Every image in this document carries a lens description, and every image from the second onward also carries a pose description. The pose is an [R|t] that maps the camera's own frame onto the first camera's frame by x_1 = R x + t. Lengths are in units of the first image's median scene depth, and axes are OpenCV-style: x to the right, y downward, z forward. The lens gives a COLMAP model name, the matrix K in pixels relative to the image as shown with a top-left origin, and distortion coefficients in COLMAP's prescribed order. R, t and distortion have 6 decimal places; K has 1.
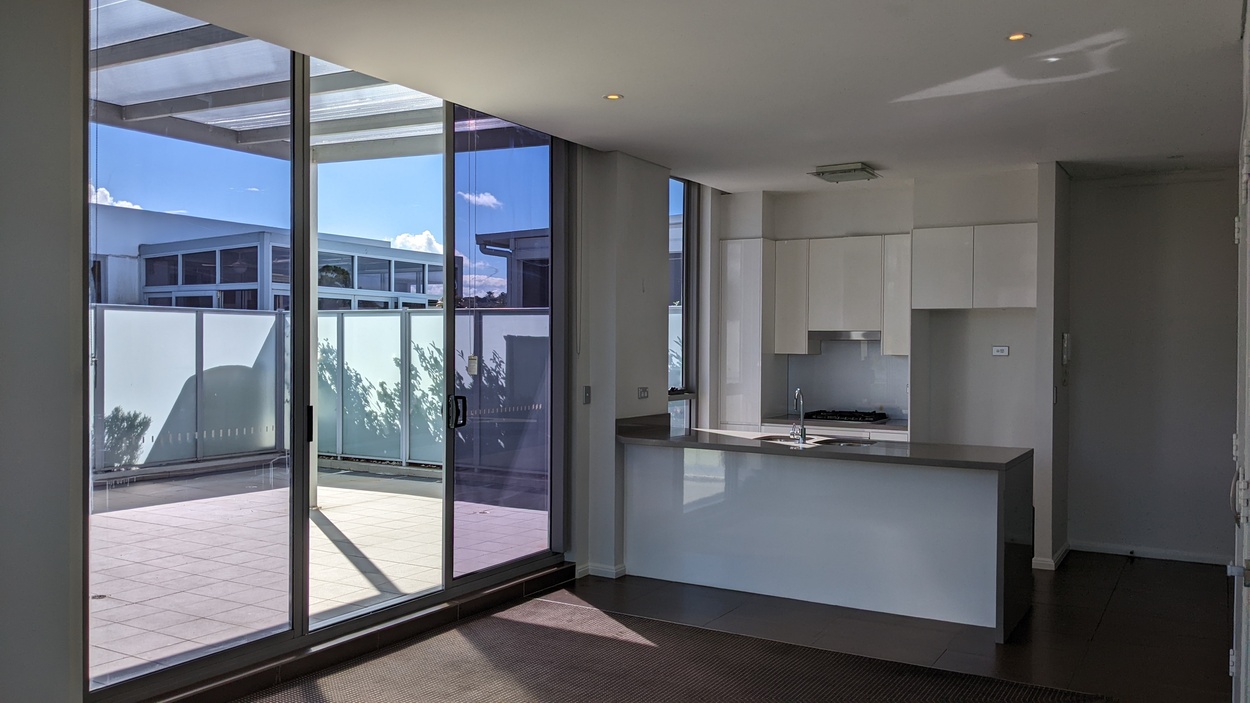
lens RADIAL K [[989.9, 0, 625.0], [0, 989.9, 351.5], [0, 0, 1]] dist [0.052594, -0.000603]
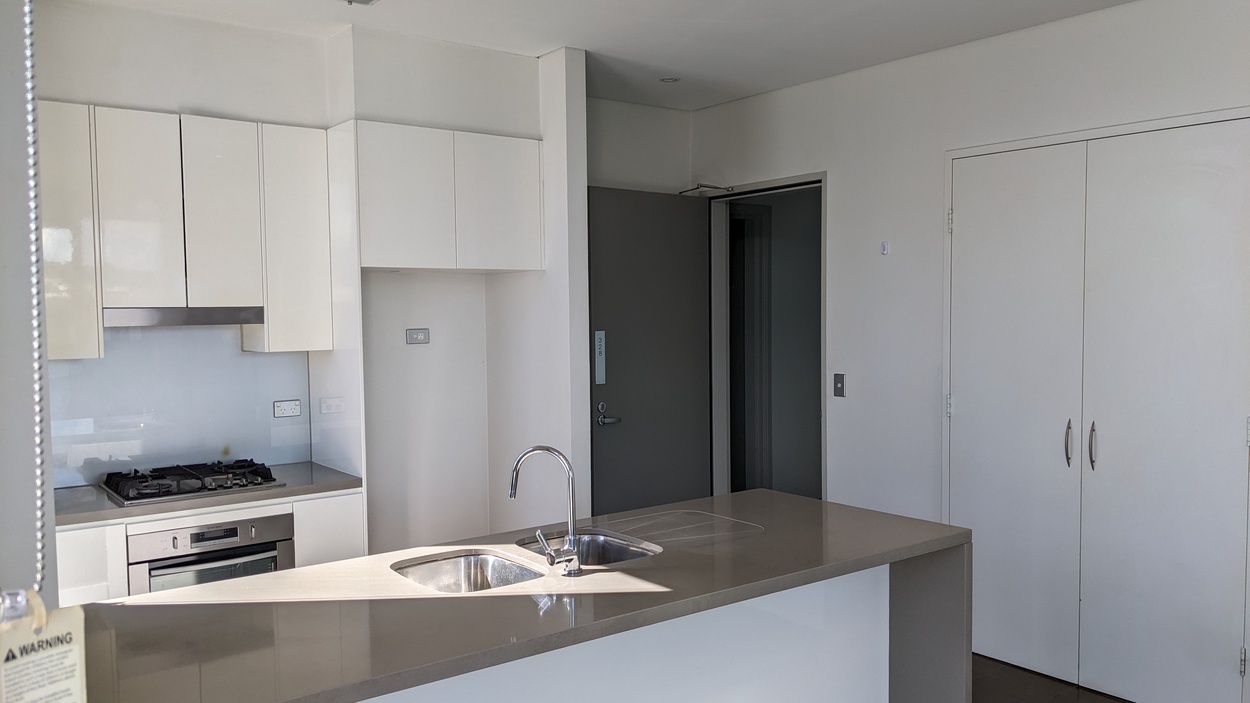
lens RADIAL K [[989.9, 0, 625.0], [0, 989.9, 351.5], [0, 0, 1]] dist [0.052594, -0.000603]
pose [[0.379979, -0.059963, 0.923049, -0.169982], [0.025353, 0.998197, 0.054408, -0.023354], [-0.924647, 0.002728, 0.380815, 0.680199]]
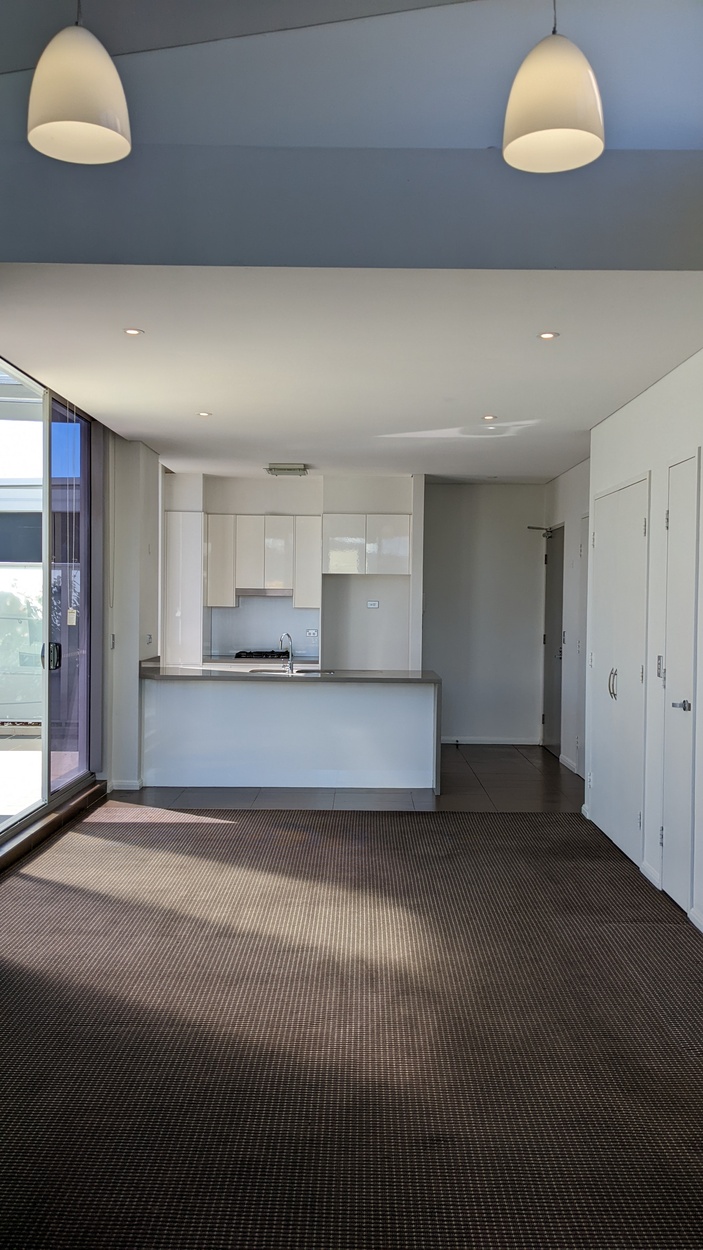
lens RADIAL K [[1030.3, 0, 351.5], [0, 1030.3, 625.0], [0, 0, 1]] dist [0.452619, -0.000045]
pose [[0.859706, -0.009005, 0.510709, -0.405864], [-0.002808, 0.999746, 0.022355, -0.004640], [-0.510781, -0.020653, 0.859463, -0.230797]]
